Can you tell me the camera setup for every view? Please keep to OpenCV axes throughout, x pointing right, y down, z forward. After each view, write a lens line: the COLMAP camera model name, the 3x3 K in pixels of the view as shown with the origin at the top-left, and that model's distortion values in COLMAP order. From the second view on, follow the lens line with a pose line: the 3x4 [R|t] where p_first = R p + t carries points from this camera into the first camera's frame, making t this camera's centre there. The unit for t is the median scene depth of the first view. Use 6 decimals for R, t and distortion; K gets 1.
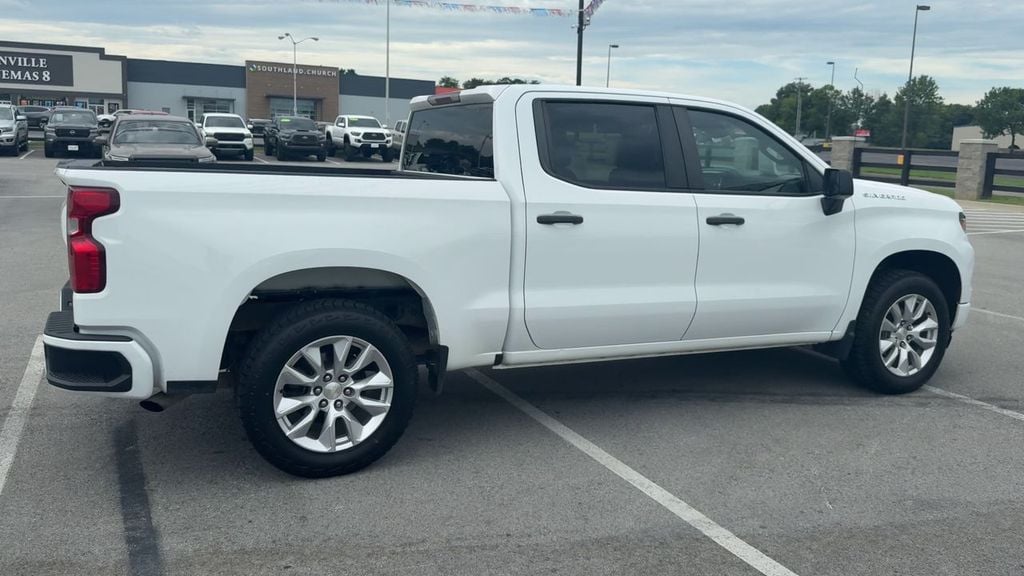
lens RADIAL K [[819.0, 0, 511.2], [0, 819.0, 257.1], [0, 0, 1]] dist [0.093681, -0.166221]
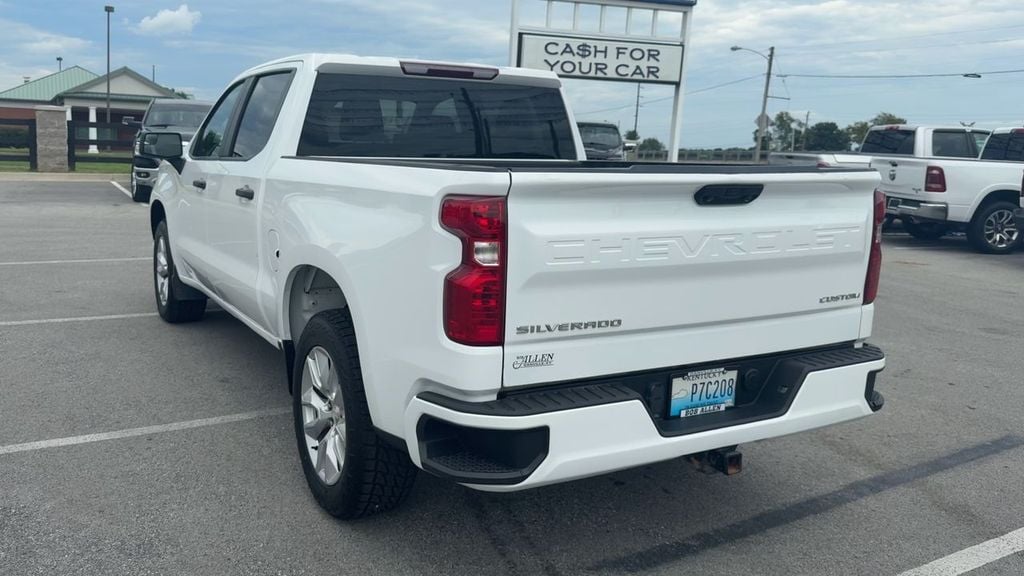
lens RADIAL K [[841.1, 0, 480.7], [0, 841.1, 270.7], [0, 0, 1]] dist [0.100188, -0.185646]
pose [[-0.082759, -0.178466, 0.980459, -0.943698], [0.095522, 0.977884, 0.186060, -0.141706], [-0.991981, 0.109053, -0.063881, 0.988161]]
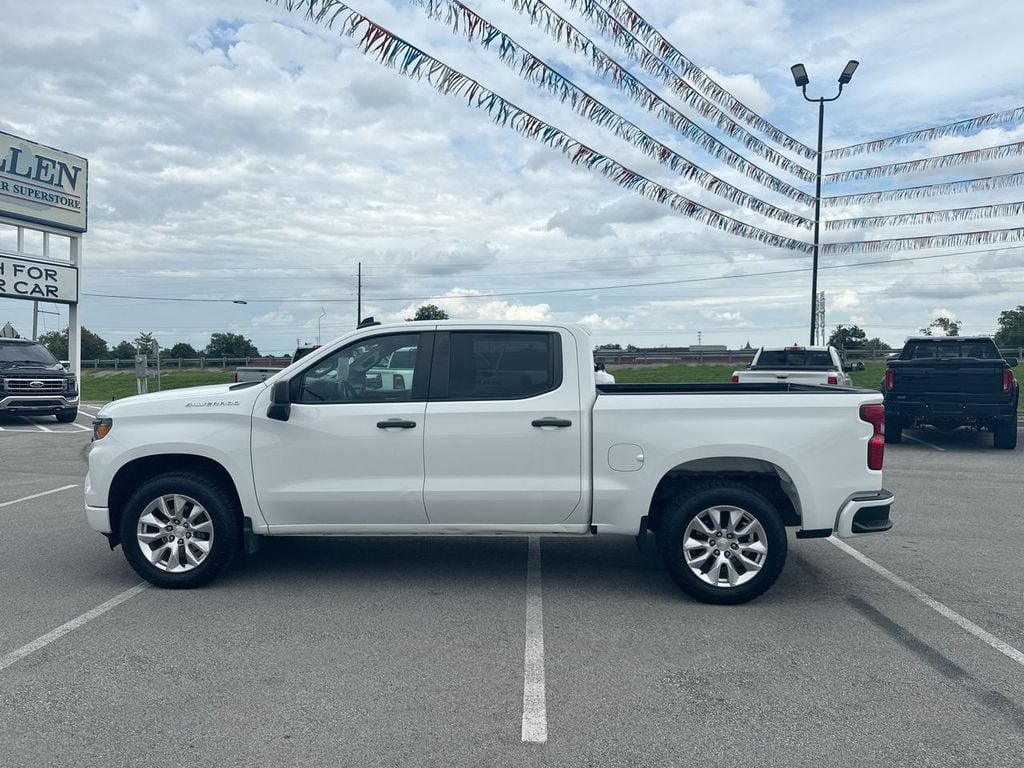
lens RADIAL K [[729.9, 0, 495.8], [0, 729.9, 386.6], [0, 0, 1]] dist [0.078640, -0.130071]
pose [[-0.878428, -0.049881, 0.475265, -0.492189], [0.029539, 0.986968, 0.158183, -0.289764], [-0.476962, 0.152991, -0.865506, 2.012129]]
